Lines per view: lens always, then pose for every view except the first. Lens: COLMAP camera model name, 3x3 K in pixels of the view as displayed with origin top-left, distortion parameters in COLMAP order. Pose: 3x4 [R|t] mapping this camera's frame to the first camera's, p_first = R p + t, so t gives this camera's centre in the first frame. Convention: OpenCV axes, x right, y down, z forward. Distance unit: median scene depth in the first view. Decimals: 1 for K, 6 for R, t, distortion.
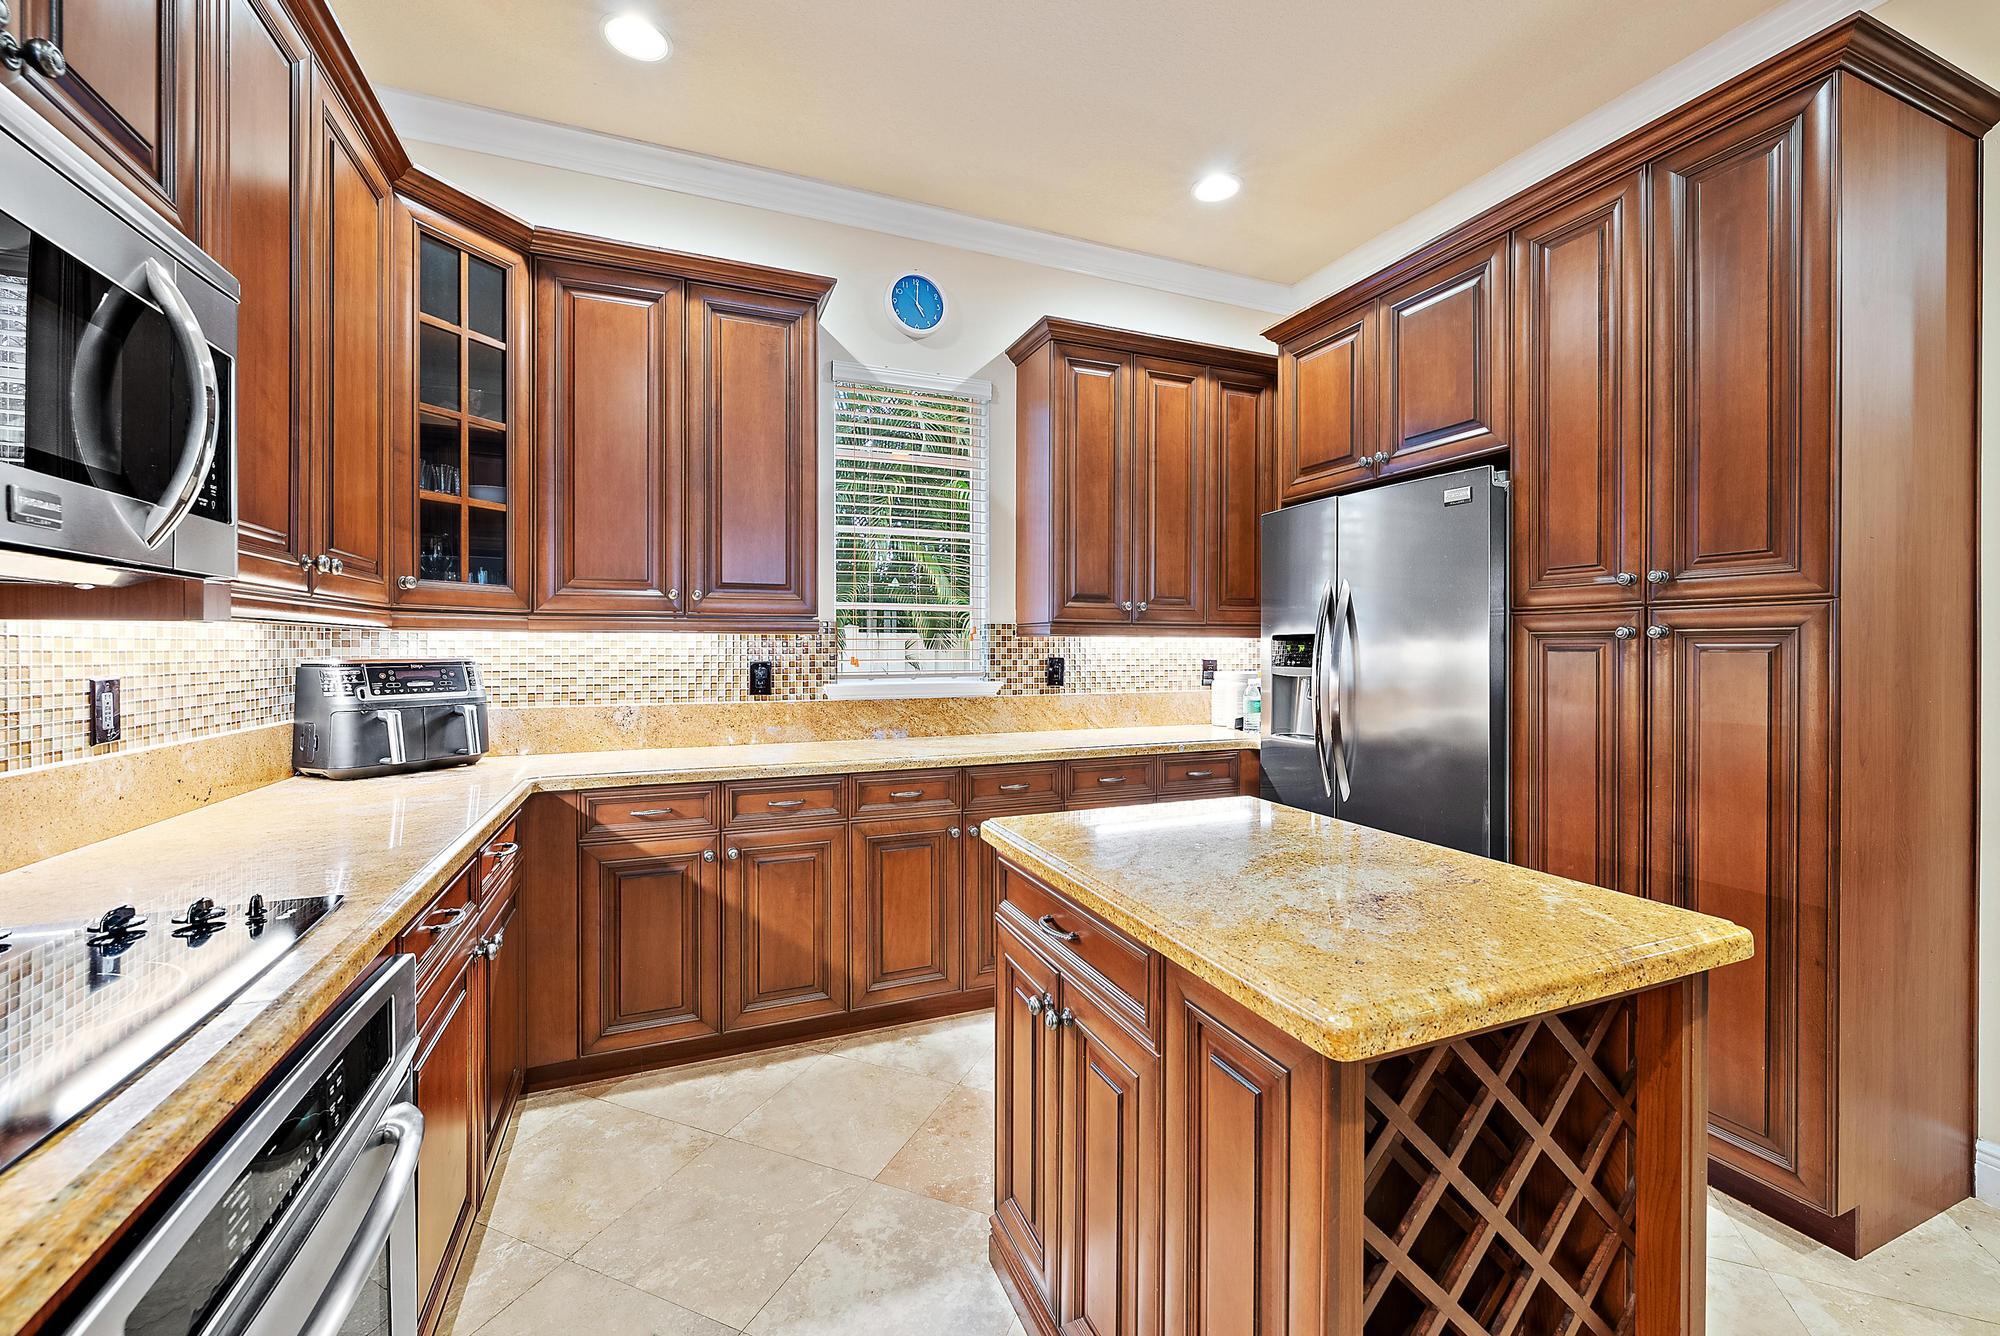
lens RADIAL K [[800.7, 0, 1010.0], [0, 800.7, 651.4], [0, 0, 1]] dist [0.000197, 0.000046]
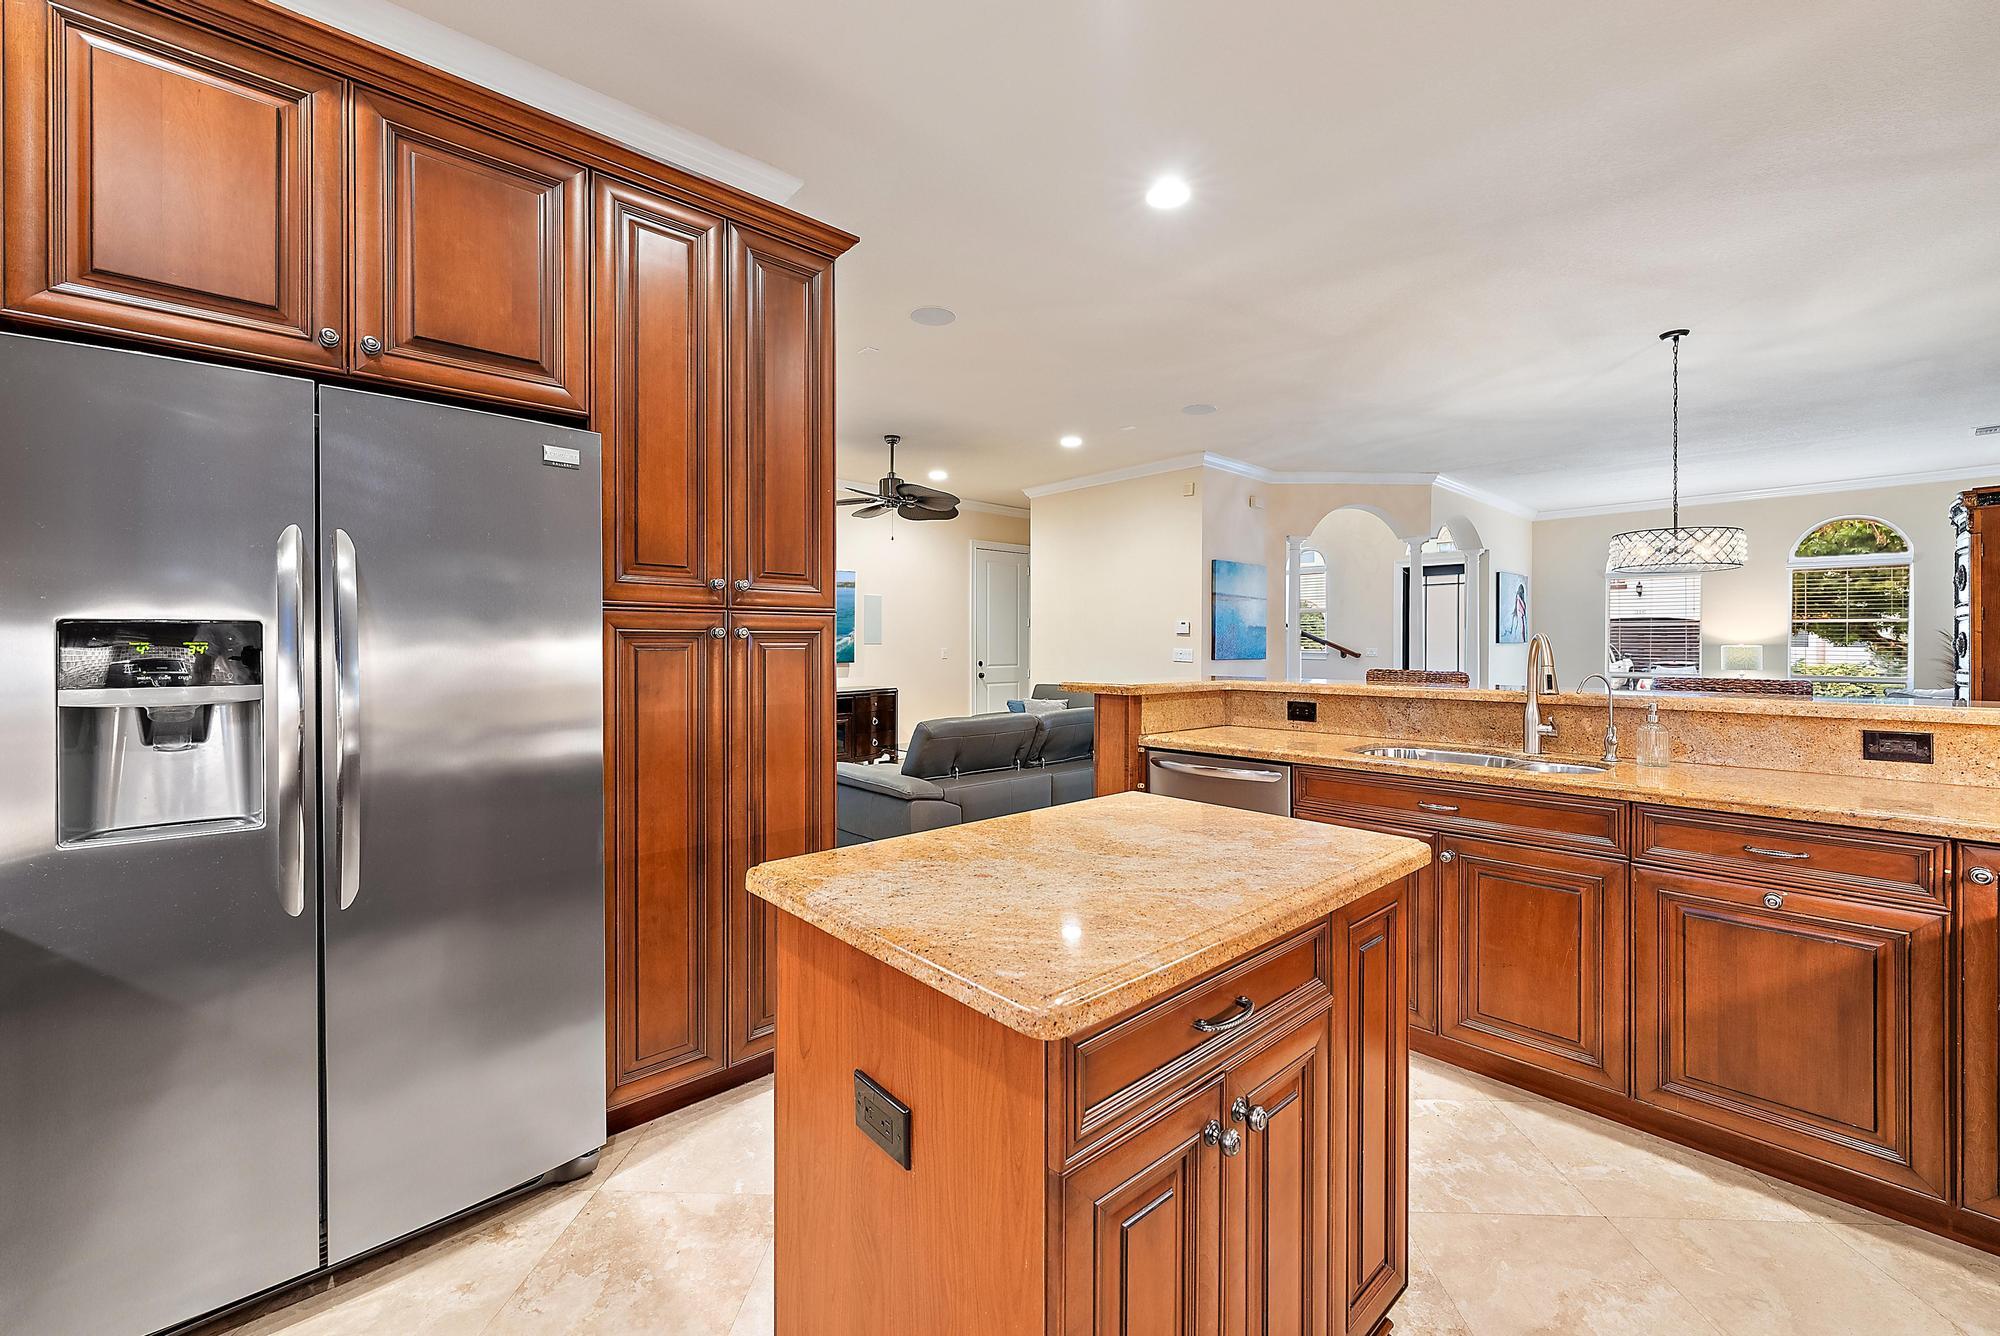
lens RADIAL K [[800.7, 0, 1010.0], [0, 800.7, 651.4], [0, 0, 1]] dist [0.000197, 0.000046]
pose [[-0.340391, -0.009309, 0.940238, -0.397289], [0.003336, 0.999933, 0.011108, -0.008453], [-0.940278, 0.006917, -0.340337, 0.979294]]
